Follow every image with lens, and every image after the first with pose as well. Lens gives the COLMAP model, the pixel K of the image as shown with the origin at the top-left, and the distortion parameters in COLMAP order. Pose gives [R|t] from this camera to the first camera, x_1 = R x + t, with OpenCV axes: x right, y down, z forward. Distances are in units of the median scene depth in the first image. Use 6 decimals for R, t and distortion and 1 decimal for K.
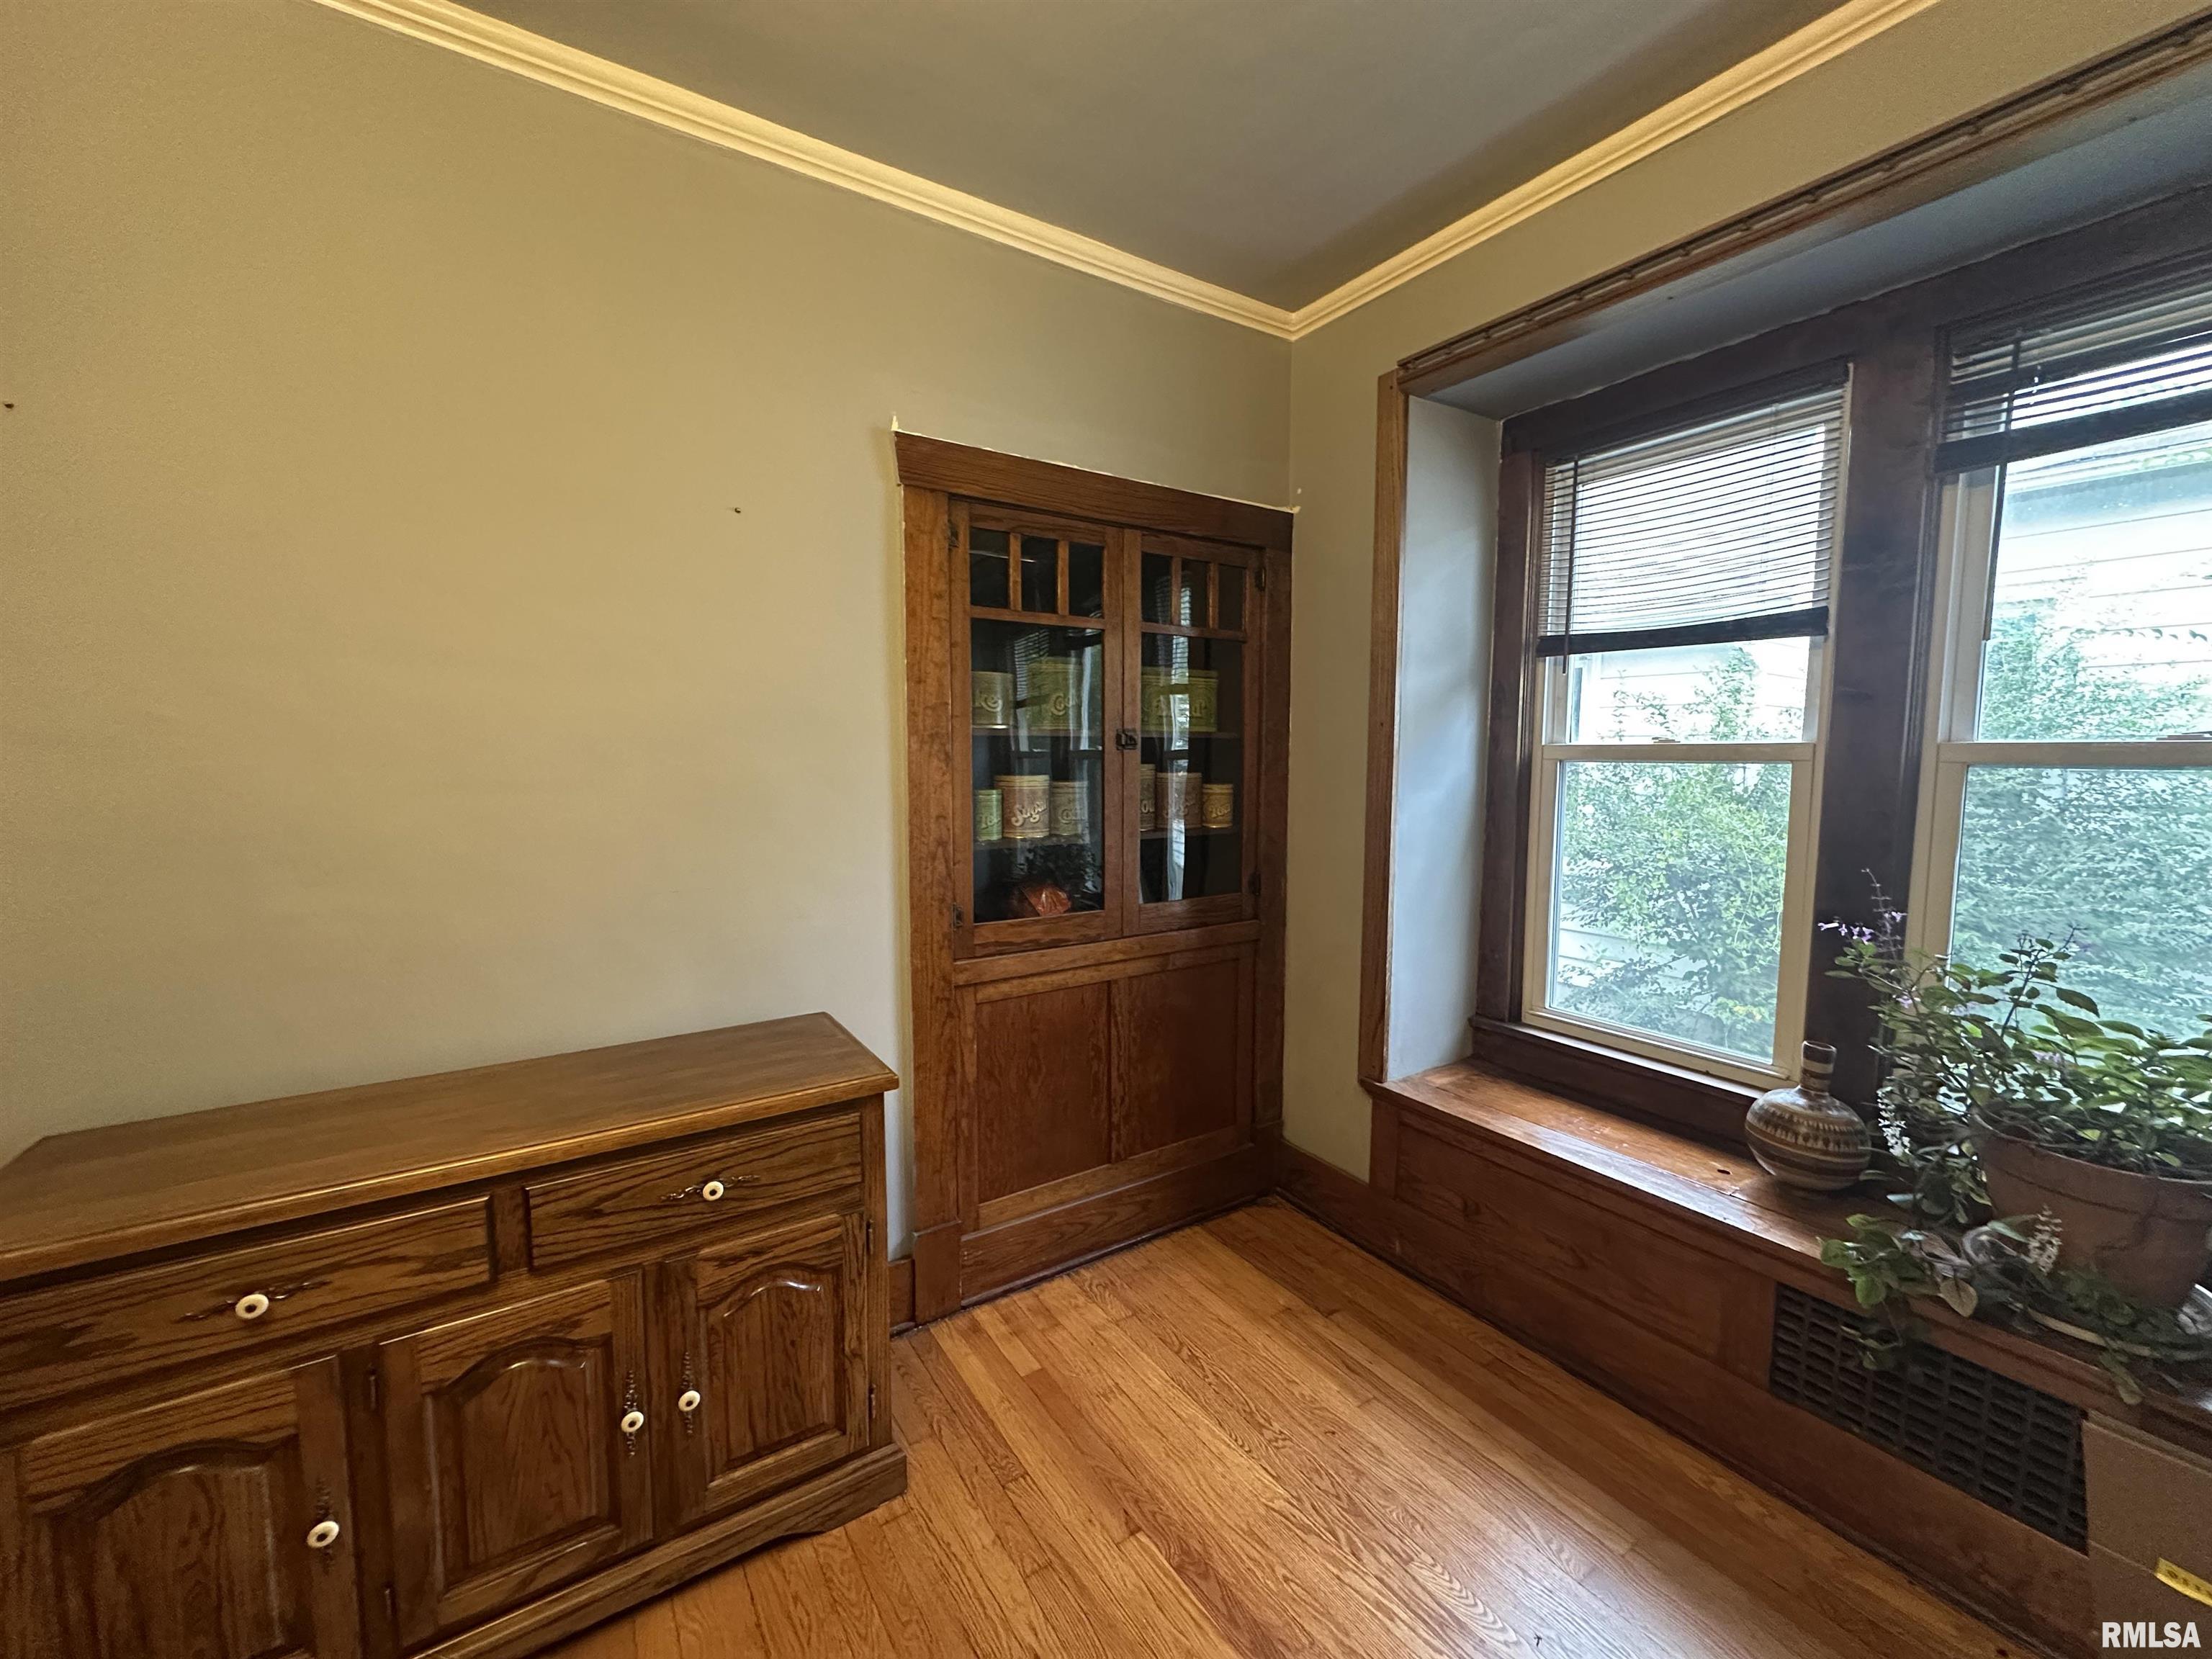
lens RADIAL K [[880.6, 0, 1103.2], [0, 880.6, 828.6], [0, 0, 1]] dist [0.000605, 0.000258]
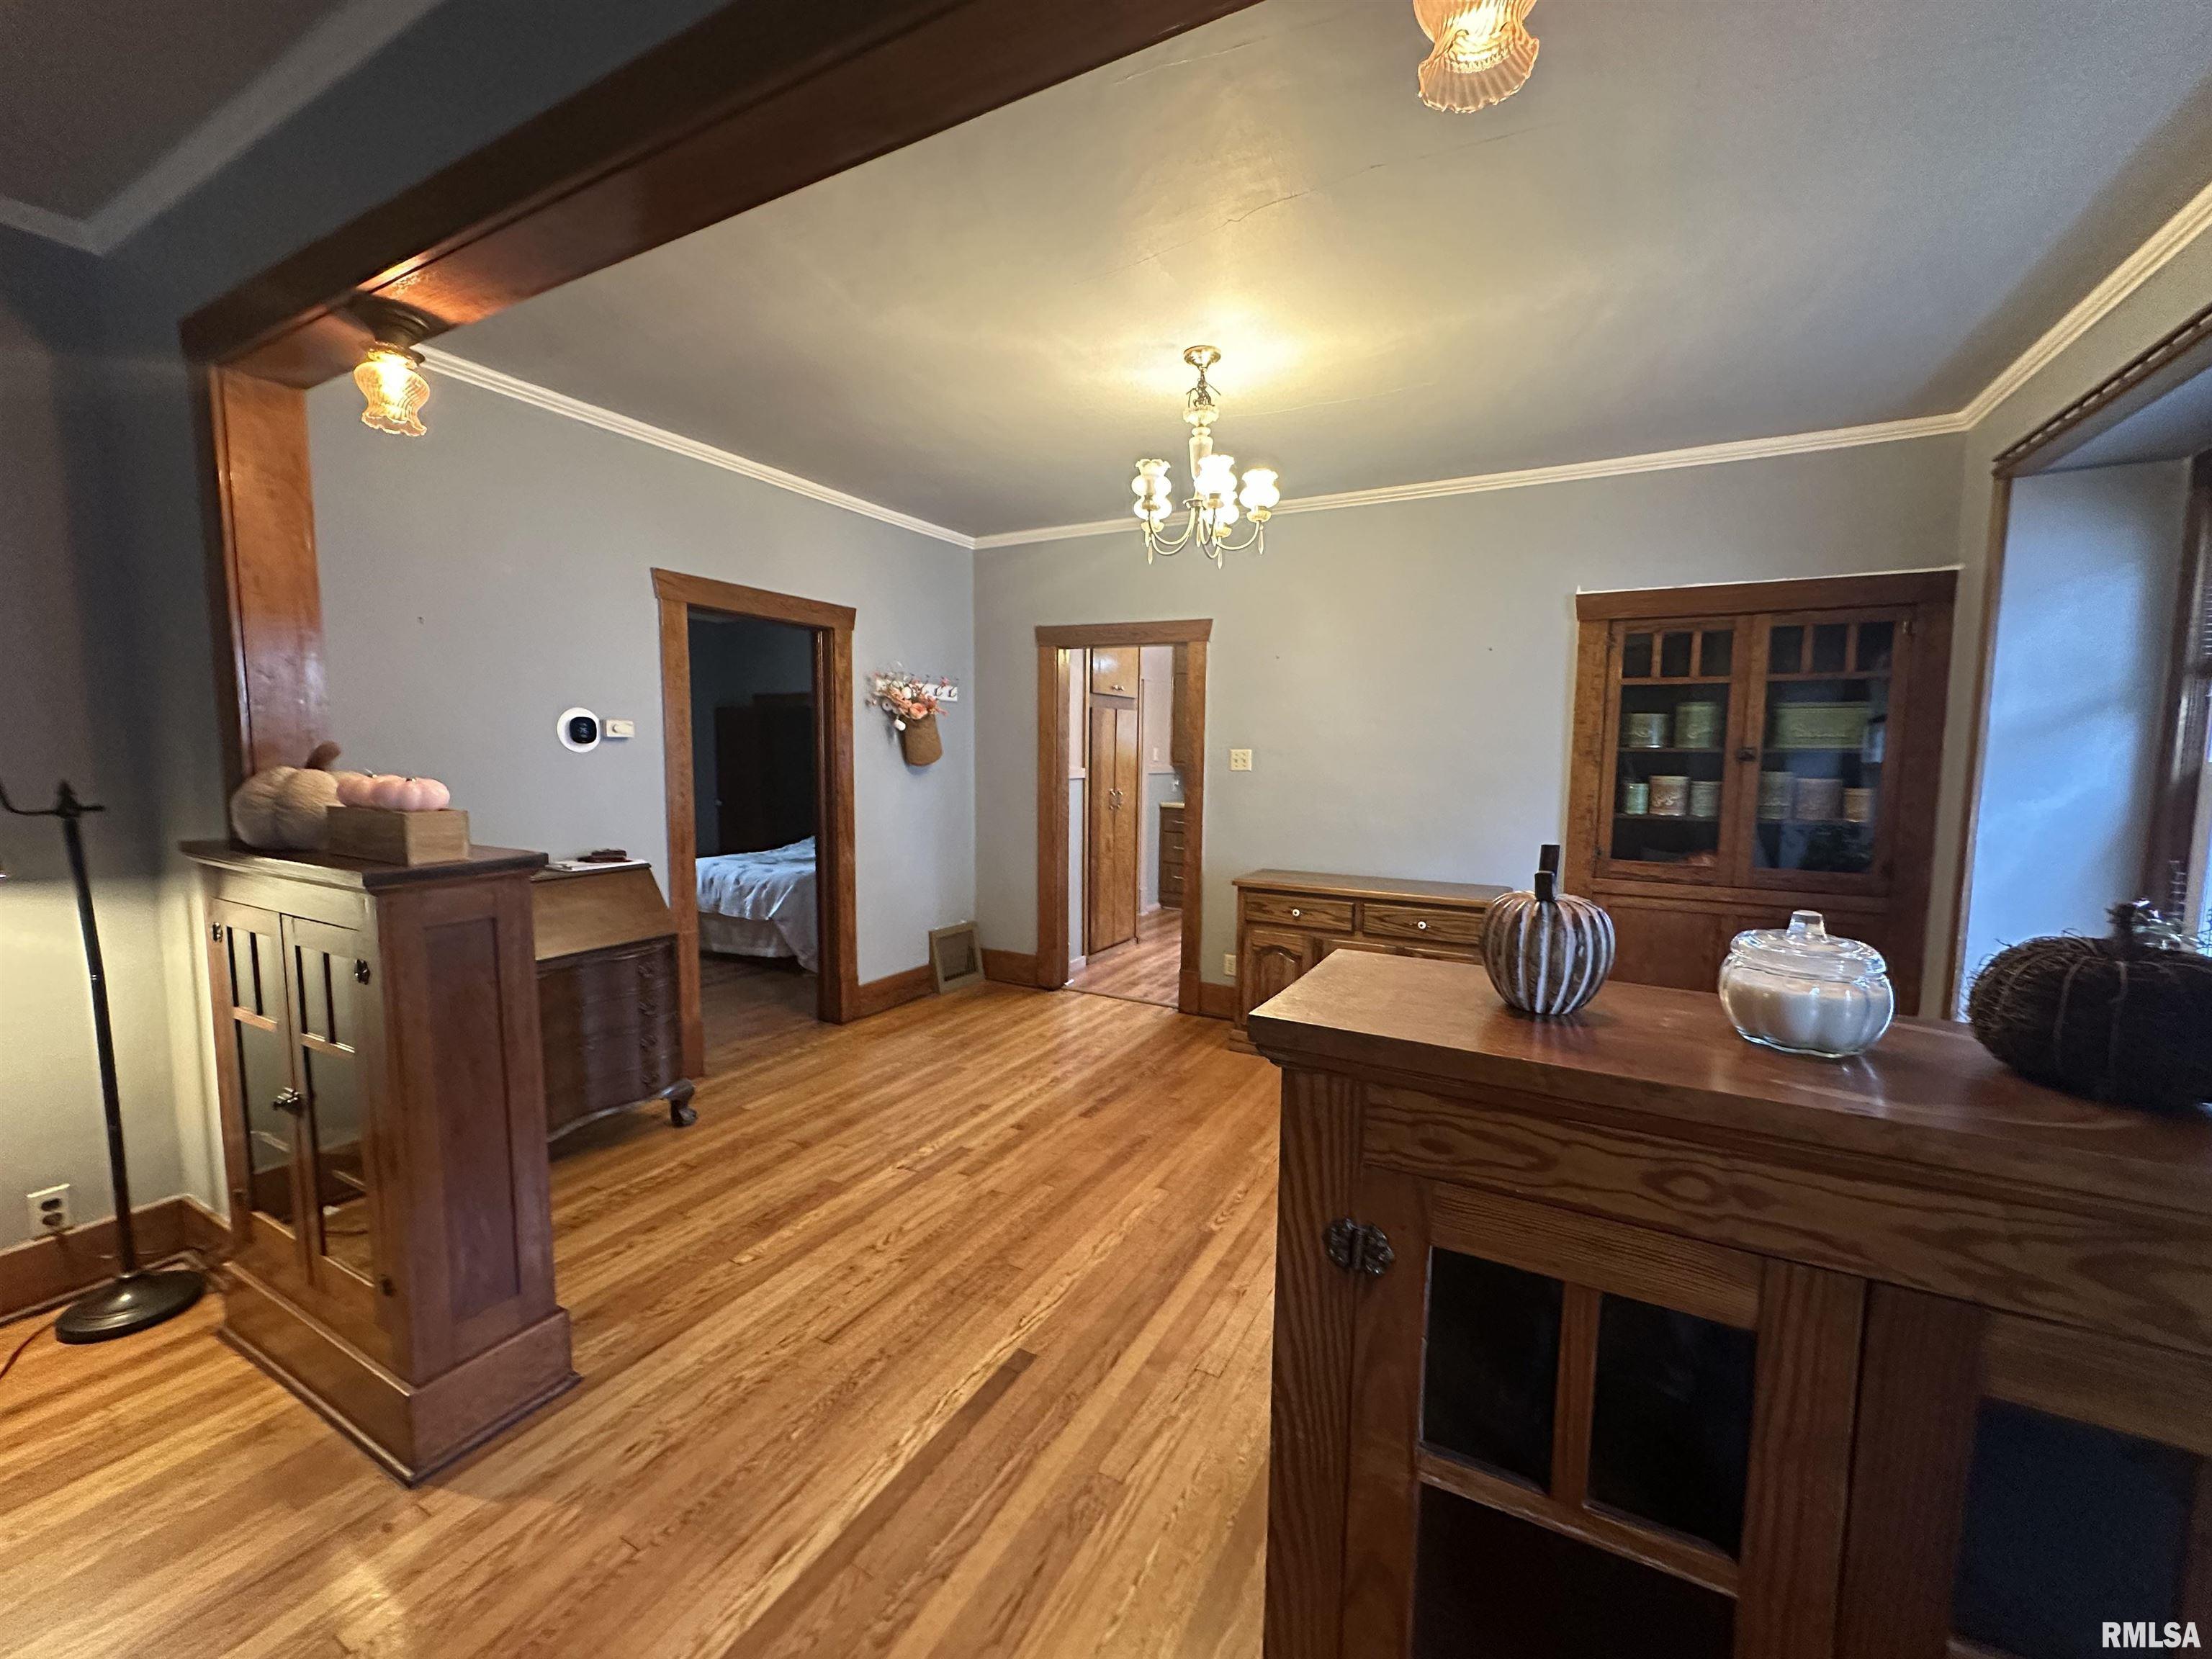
lens RADIAL K [[880.6, 0, 1106.5], [0, 880.6, 836.0], [0, 0, 1]] dist [0.000605, 0.000258]
pose [[0.472575, 0.086881, -0.876998, 0.914046], [-0.089951, 0.994687, 0.050069, 0.064806], [0.876688, 0.055225, 0.477879, -0.718565]]
